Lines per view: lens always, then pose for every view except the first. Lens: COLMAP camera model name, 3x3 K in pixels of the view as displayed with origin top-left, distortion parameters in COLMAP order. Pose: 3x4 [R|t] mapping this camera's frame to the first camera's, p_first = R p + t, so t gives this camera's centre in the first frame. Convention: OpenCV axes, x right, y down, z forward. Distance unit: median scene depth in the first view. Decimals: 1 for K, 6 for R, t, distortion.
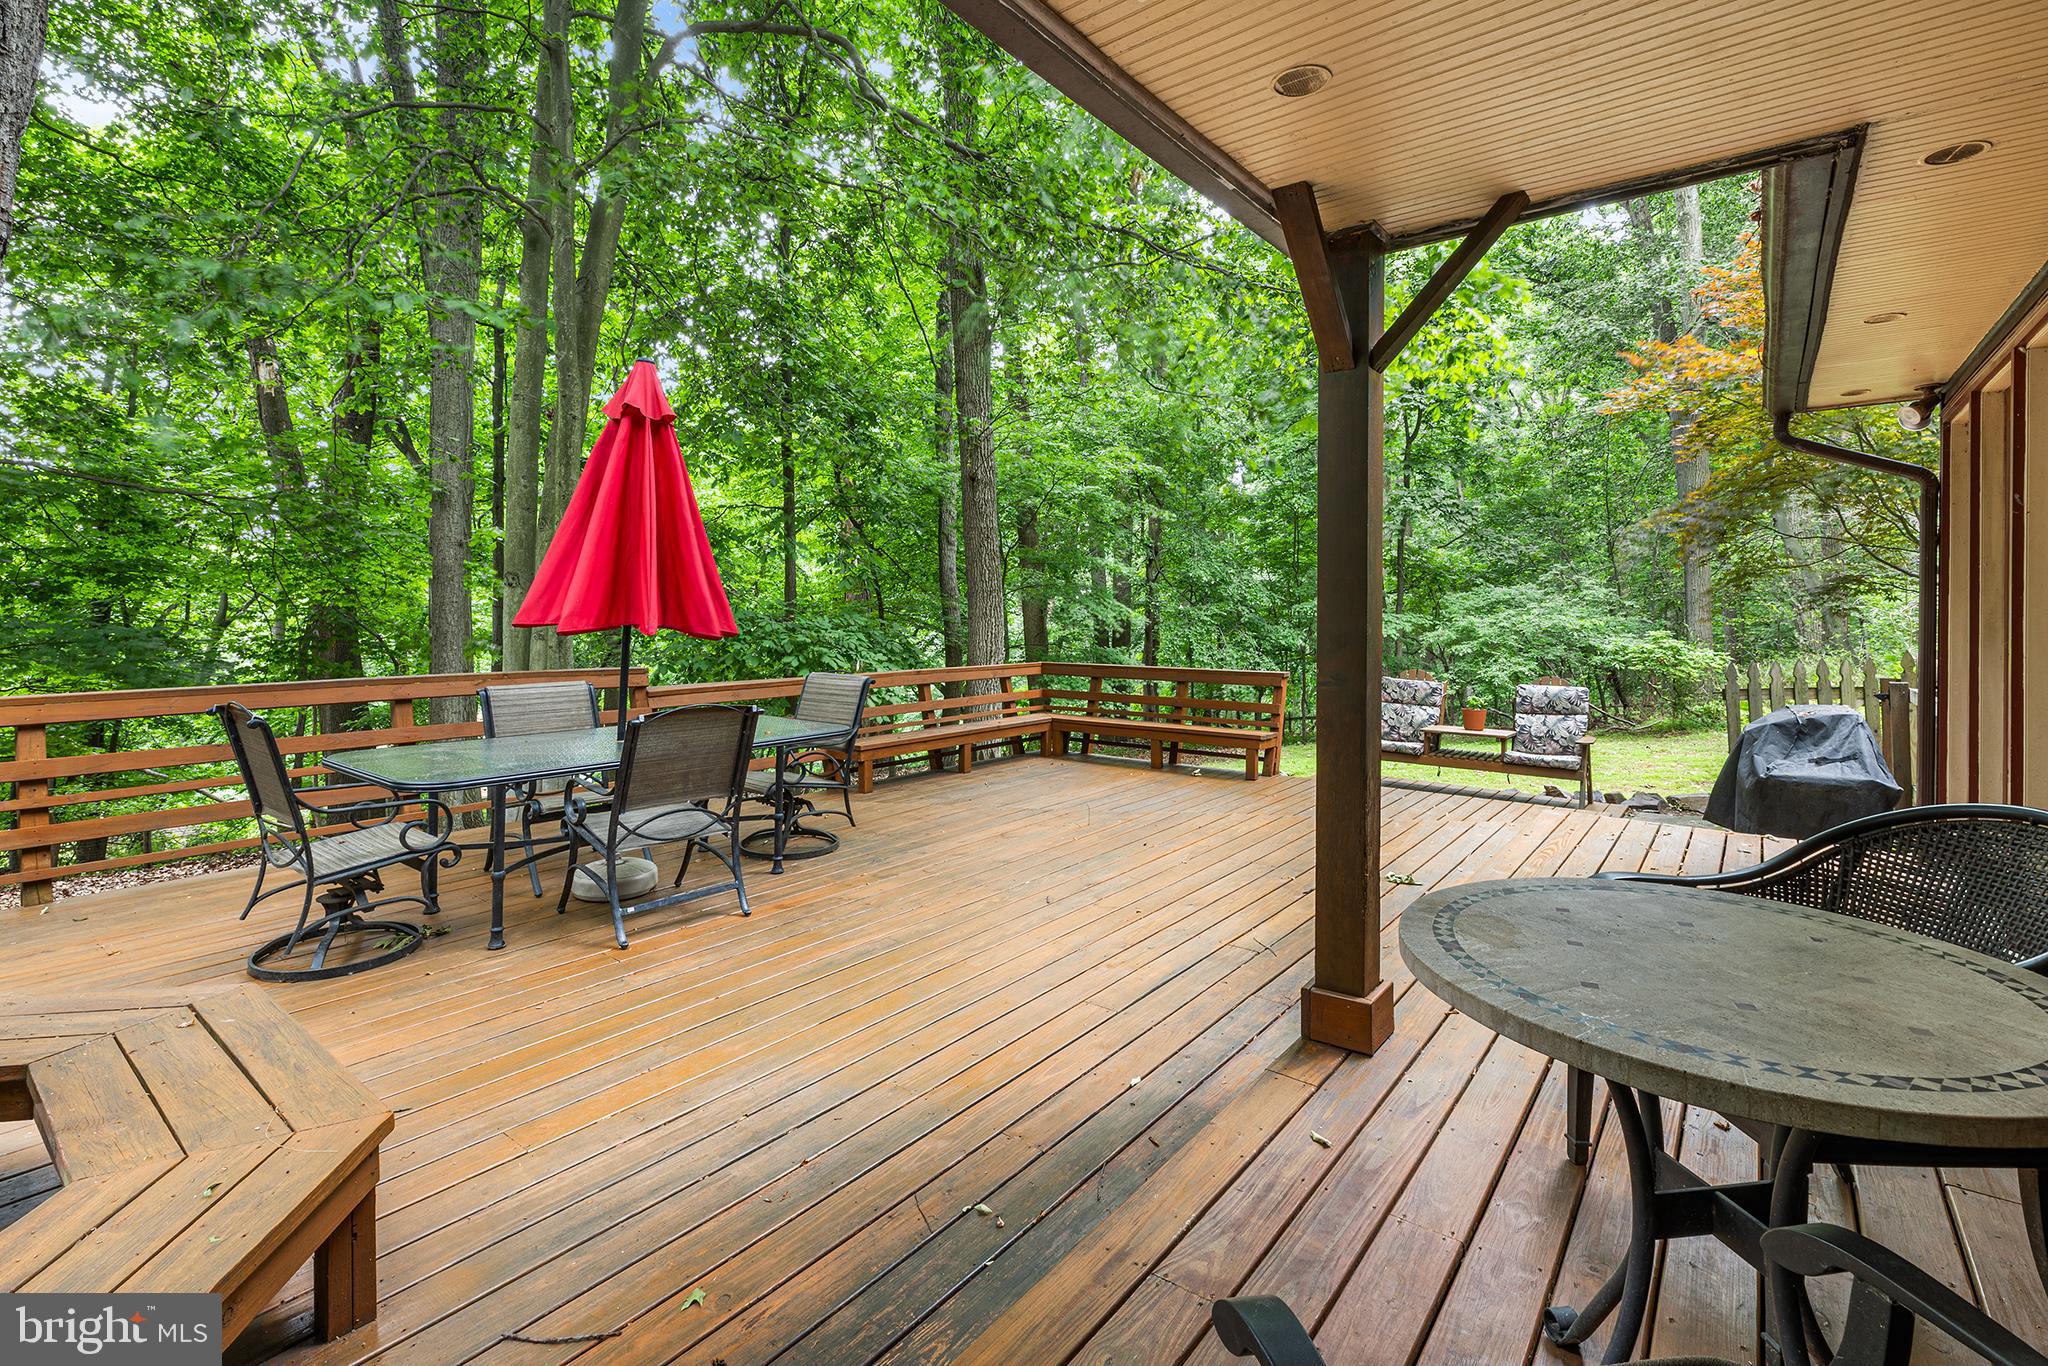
lens RADIAL K [[932.1, 0, 1020.8], [0, 932.1, 620.9], [0, 0, 1]] dist [0.002429, 0.000075]
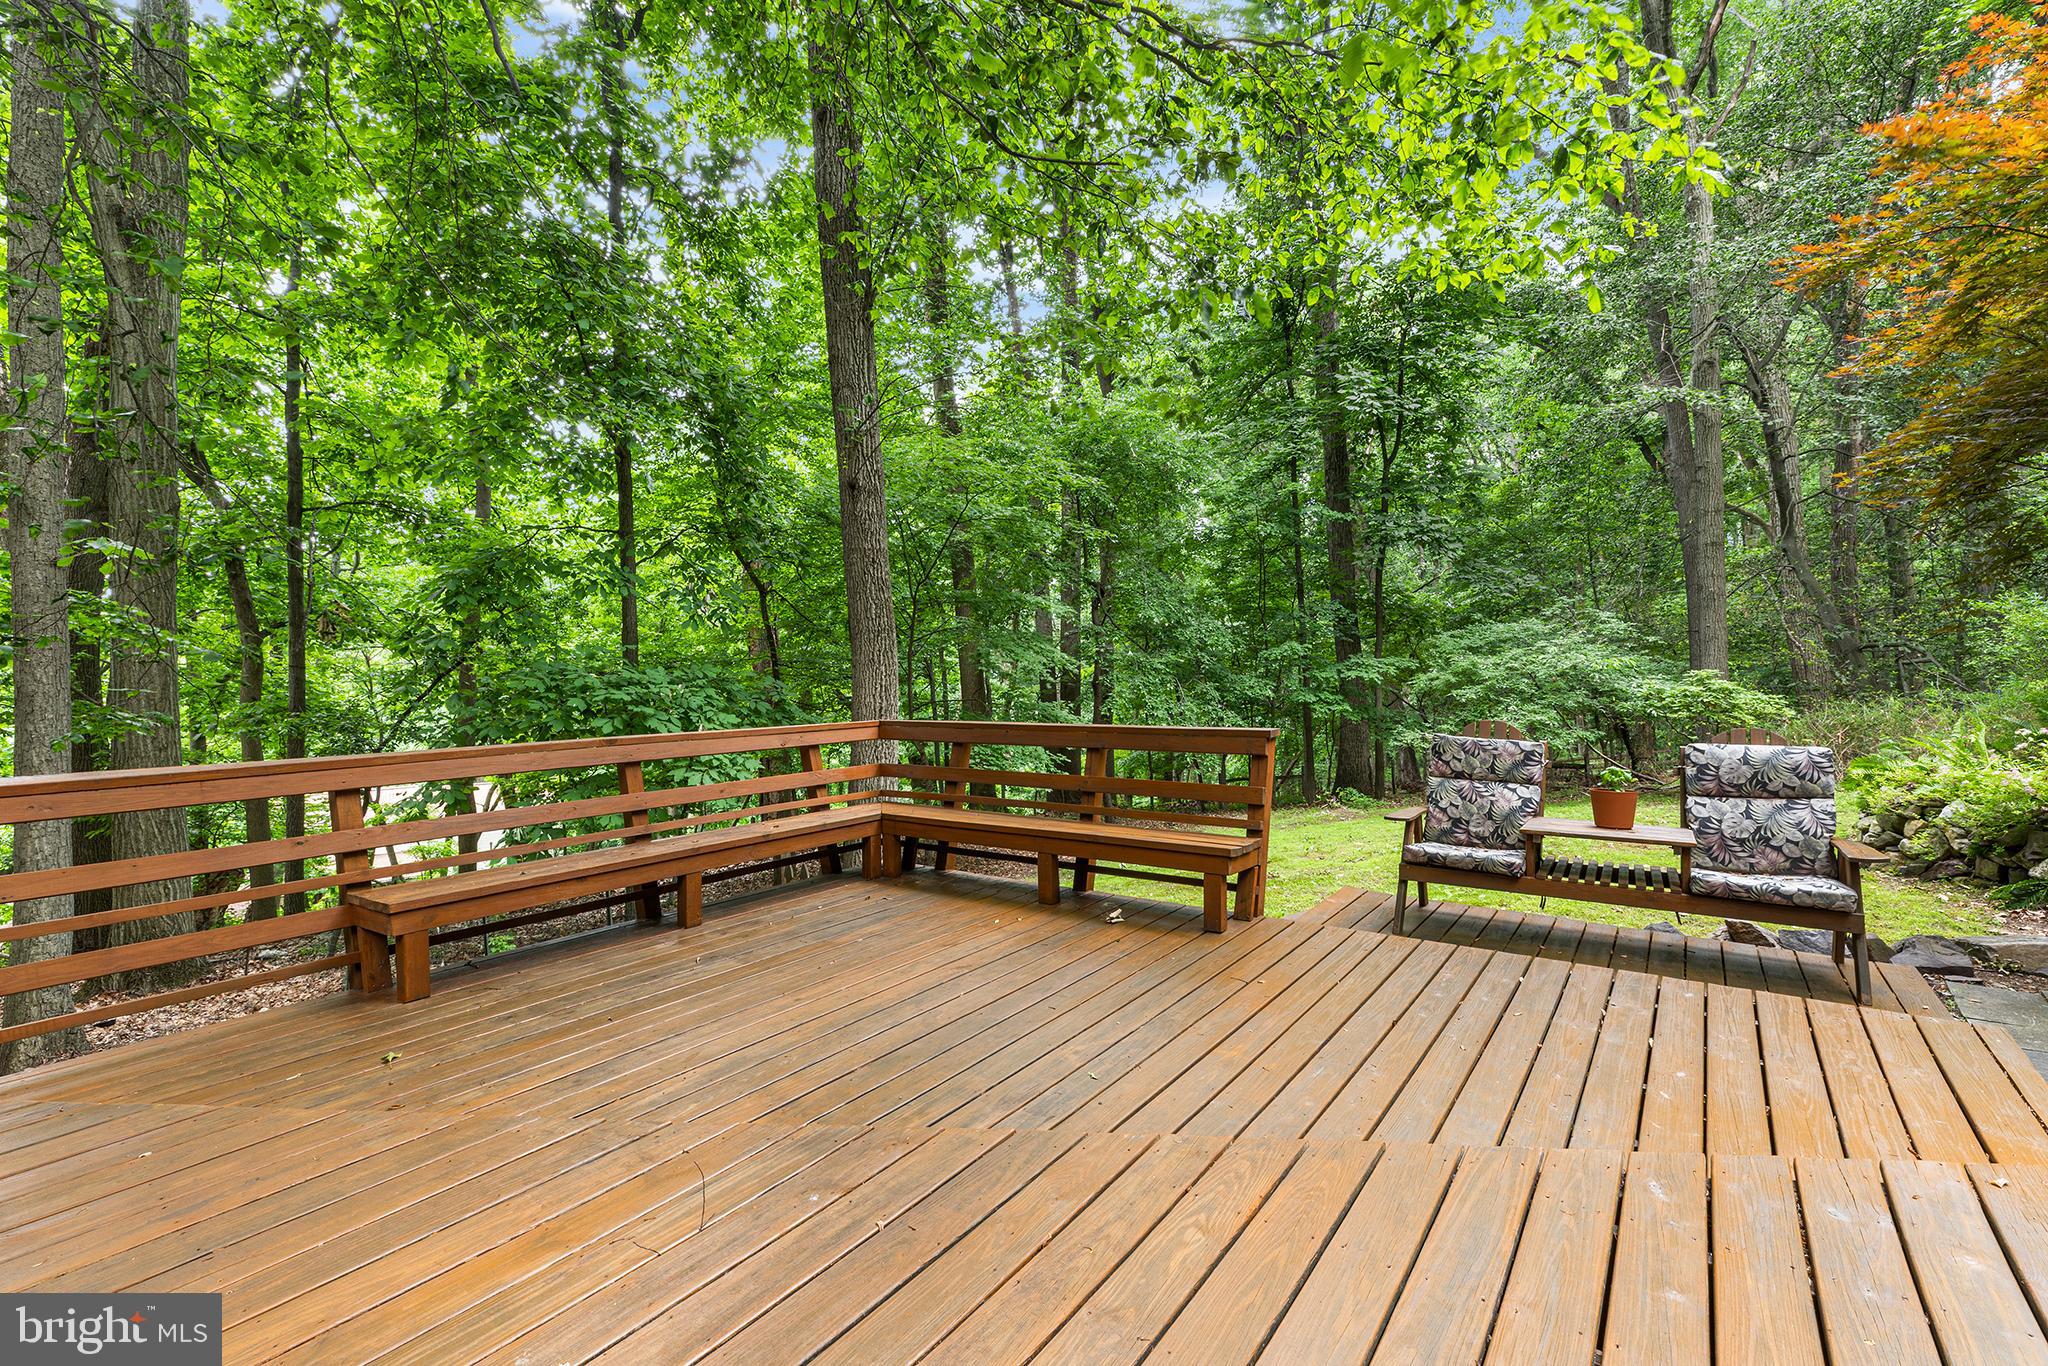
lens RADIAL K [[932.1, 0, 1022.7], [0, 932.1, 671.8], [0, 0, 1]] dist [0.002429, 0.000075]
pose [[0.999049, -0.016622, 0.040321, 0.051415], [0.017023, 0.999809, -0.009631, 0.010678], [-0.040153, 0.010308, 0.999140, 0.203421]]
